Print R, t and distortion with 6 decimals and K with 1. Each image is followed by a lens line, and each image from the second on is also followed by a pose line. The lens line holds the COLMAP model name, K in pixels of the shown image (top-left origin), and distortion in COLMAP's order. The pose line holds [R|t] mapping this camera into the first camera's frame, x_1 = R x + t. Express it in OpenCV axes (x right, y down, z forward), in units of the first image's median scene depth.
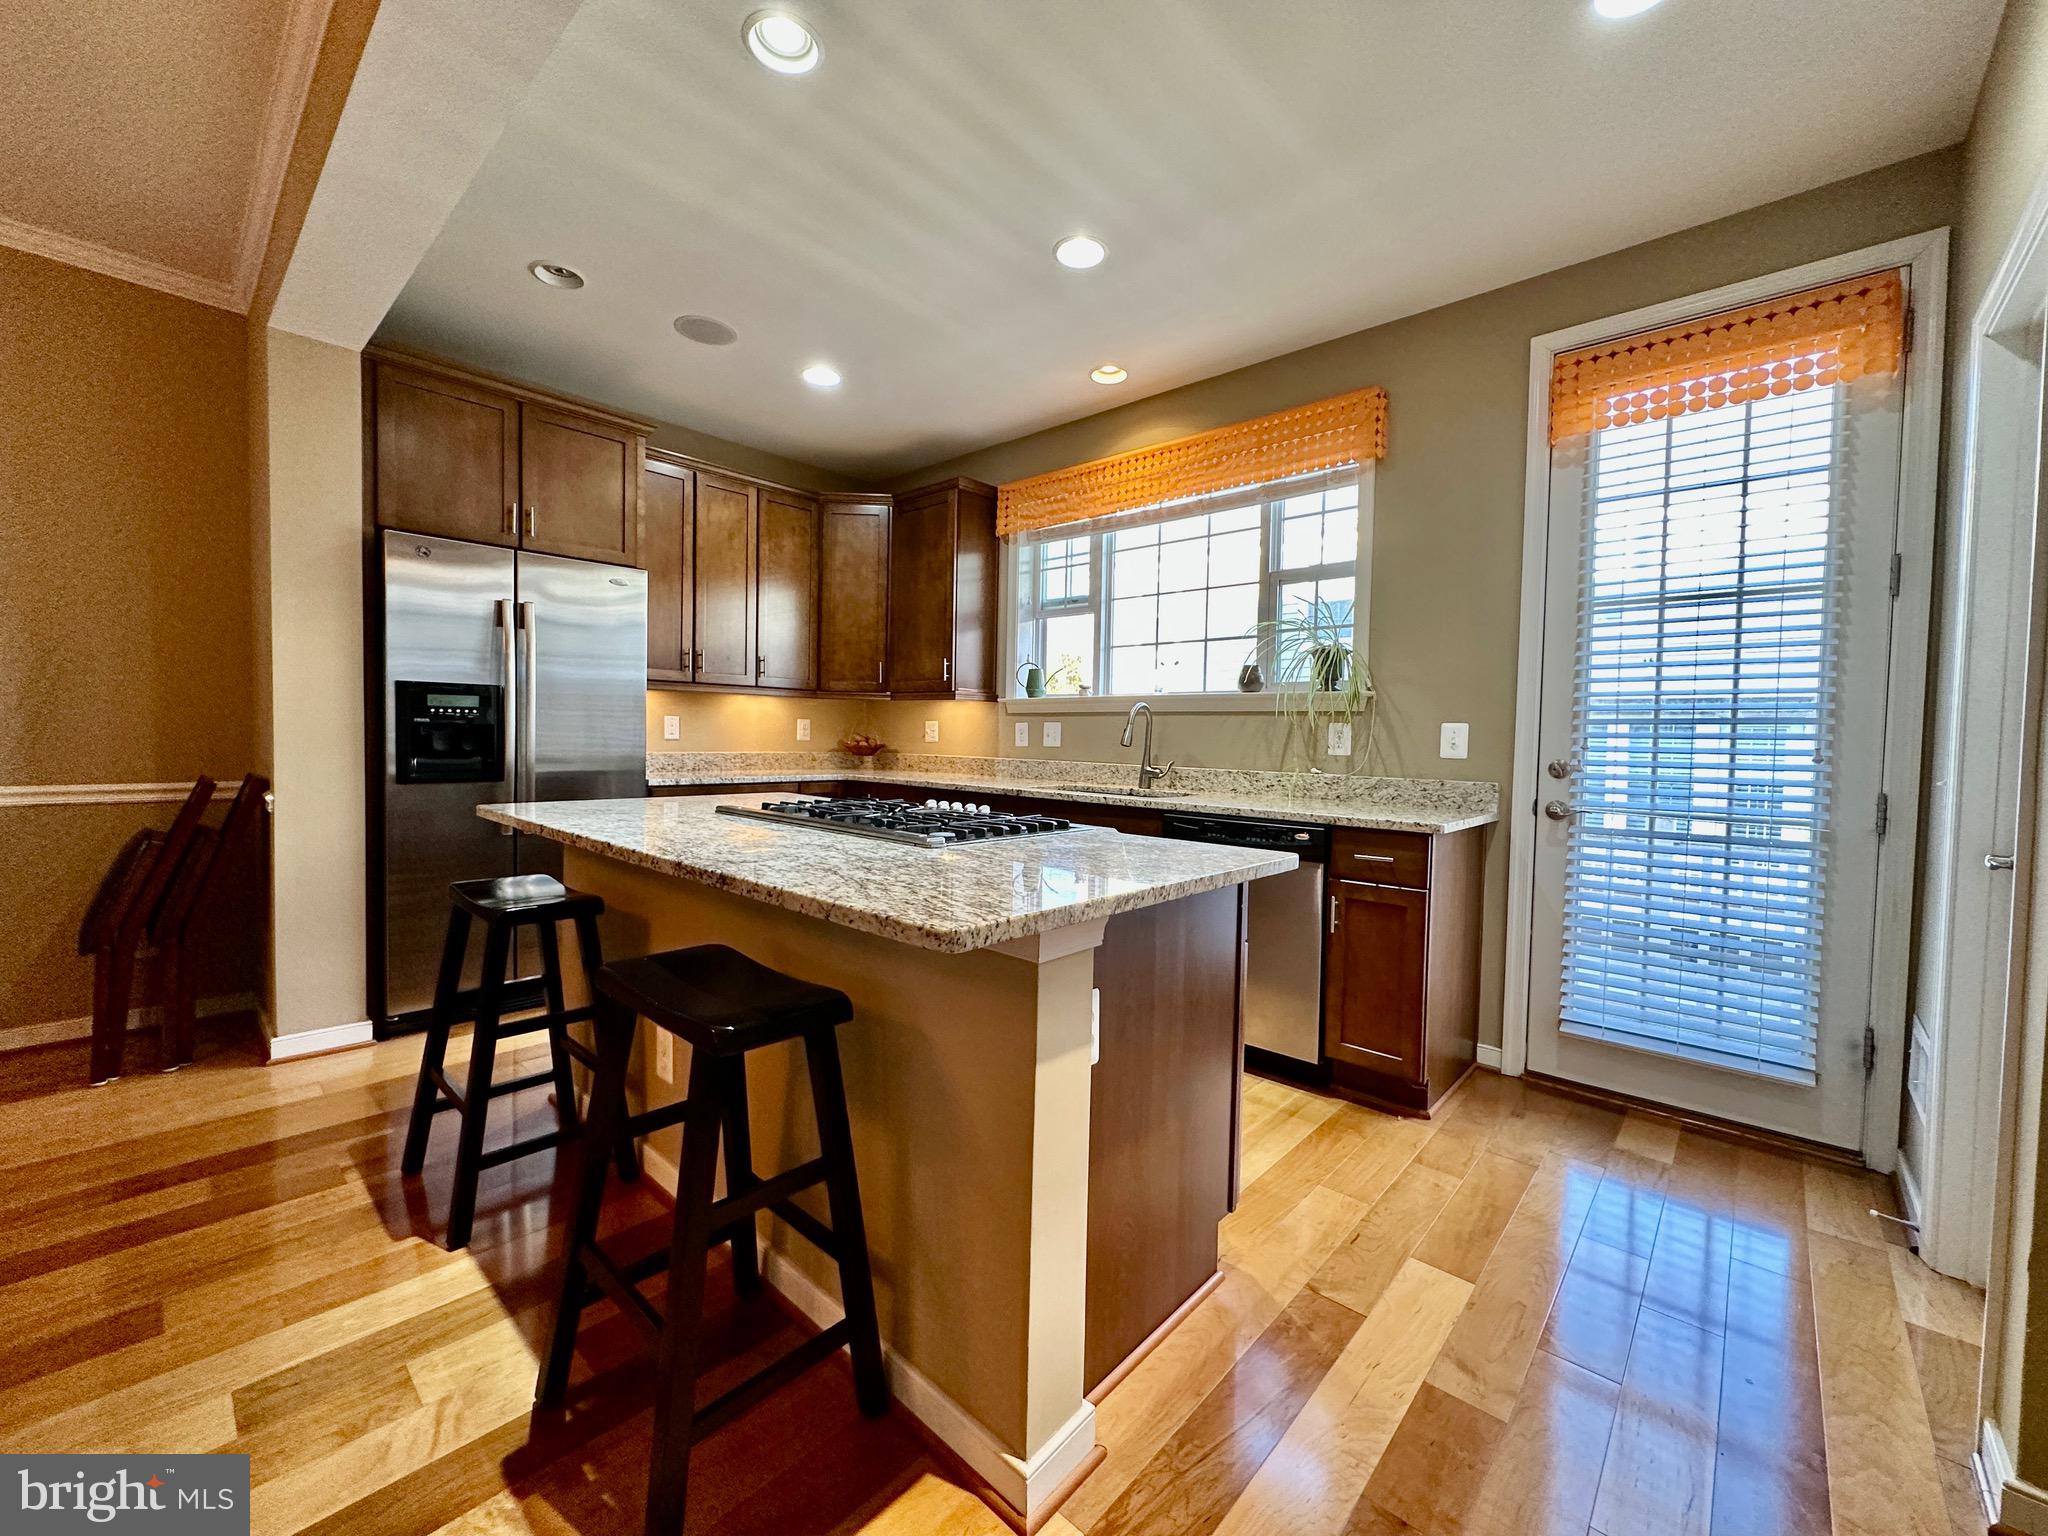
lens RADIAL K [[814.5, 0, 1030.7], [0, 814.5, 764.4], [0, 0, 1]] dist [-0.003571, 0.000391]
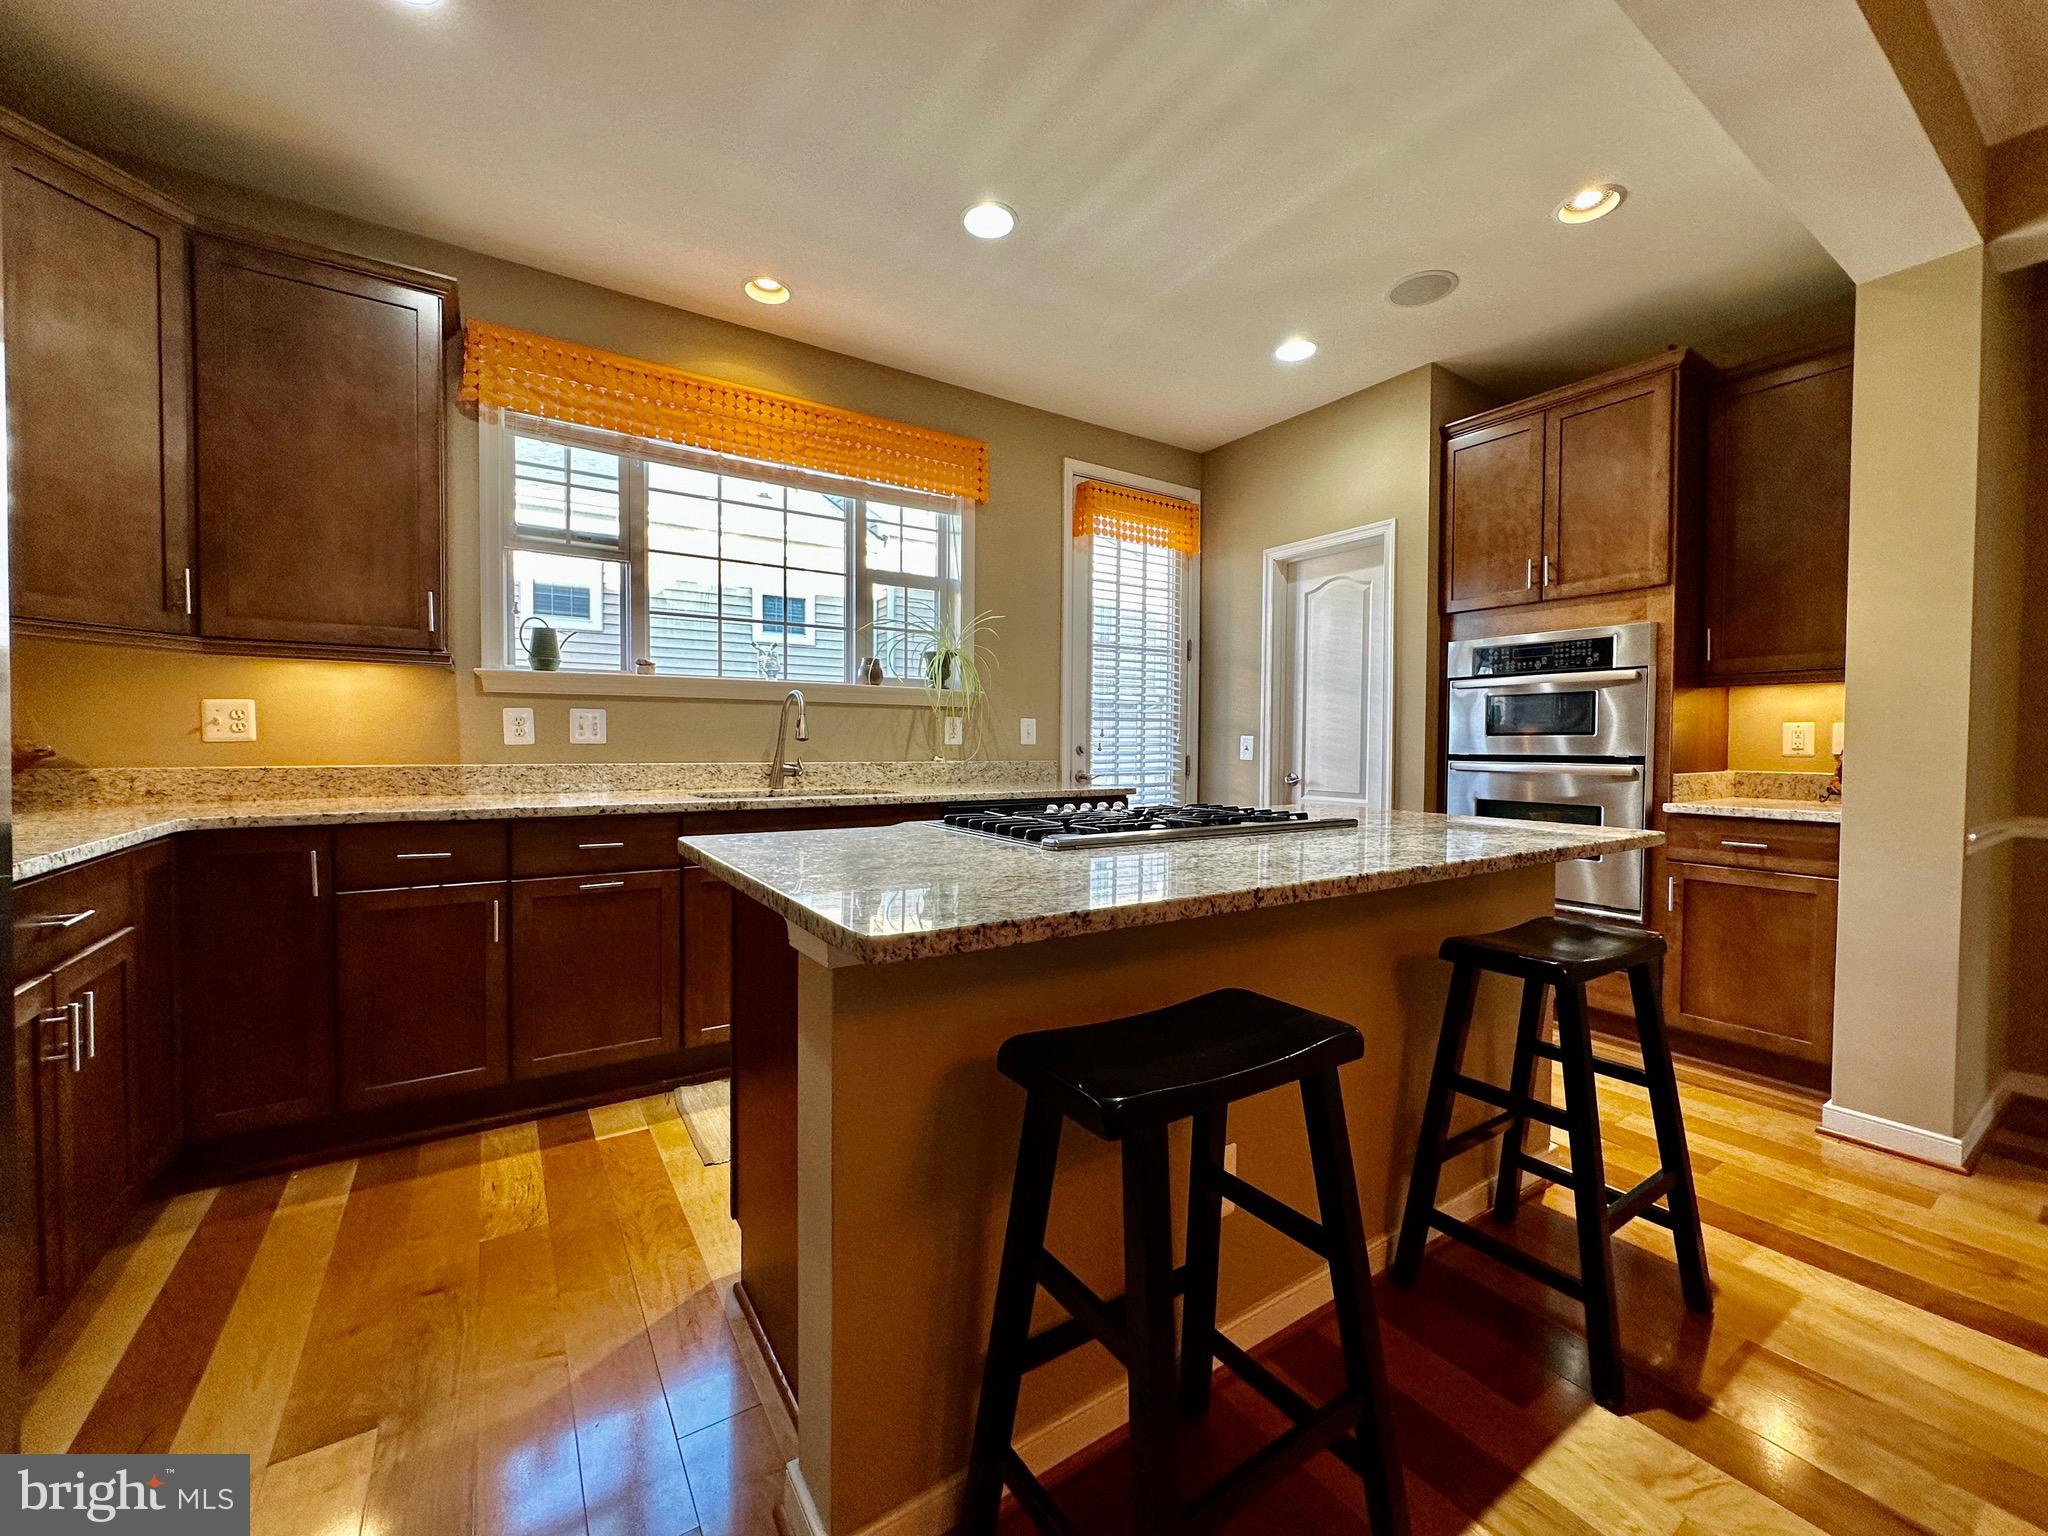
lens RADIAL K [[814.5, 0, 1018.4], [0, 814.5, 764.0], [0, 0, 1]] dist [-0.003571, 0.000391]
pose [[0.252514, -0.046198, 0.966490, -0.742340], [0.032956, 0.998691, 0.039127, -0.026560], [-0.967032, 0.021972, 0.253706, 0.624922]]
